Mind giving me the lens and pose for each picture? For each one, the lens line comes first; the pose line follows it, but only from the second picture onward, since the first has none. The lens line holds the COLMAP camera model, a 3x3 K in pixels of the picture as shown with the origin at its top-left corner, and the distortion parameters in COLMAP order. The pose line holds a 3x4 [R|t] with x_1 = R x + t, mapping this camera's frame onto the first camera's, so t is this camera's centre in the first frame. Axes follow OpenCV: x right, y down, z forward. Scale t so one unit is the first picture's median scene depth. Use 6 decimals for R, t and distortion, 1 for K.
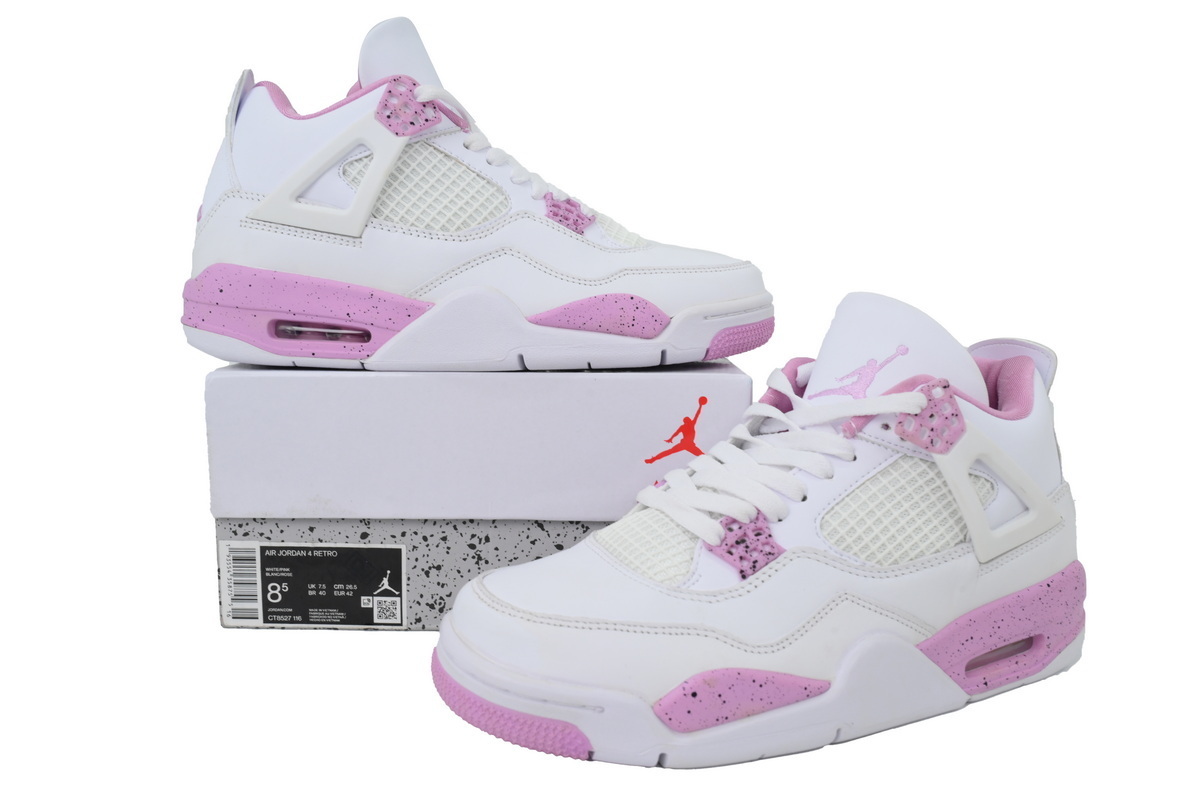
lens RADIAL K [[994.2, 0, 599.7], [0, 994.2, 397.5], [0, 0, 1]] dist [-0.002253, -0.007081]
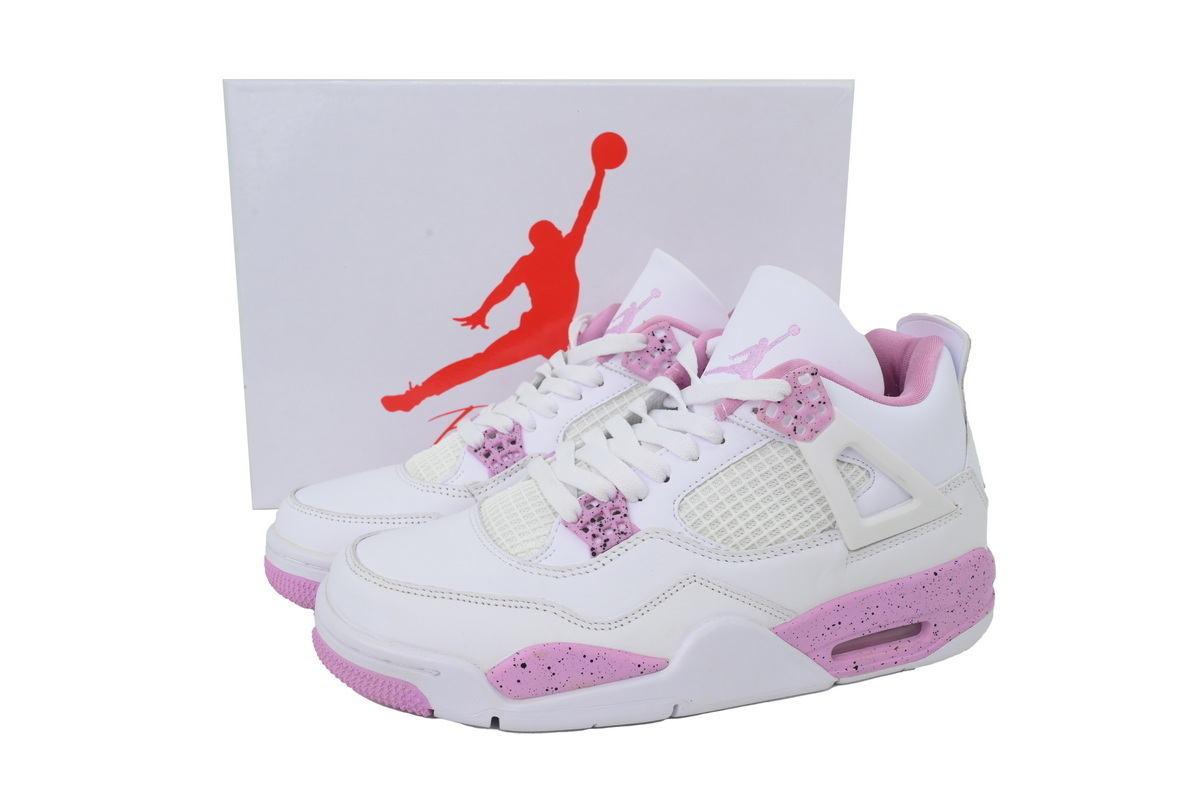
lens RADIAL K [[994.2, 0, 600.6], [0, 994.2, 402.4], [0, 0, 1]] dist [-0.002253, -0.007081]
pose [[0.989392, 0.034612, -0.141086, 0.281139], [-0.021337, 0.995292, 0.094542, -0.071677], [0.143695, -0.090528, 0.985473, -0.001699]]
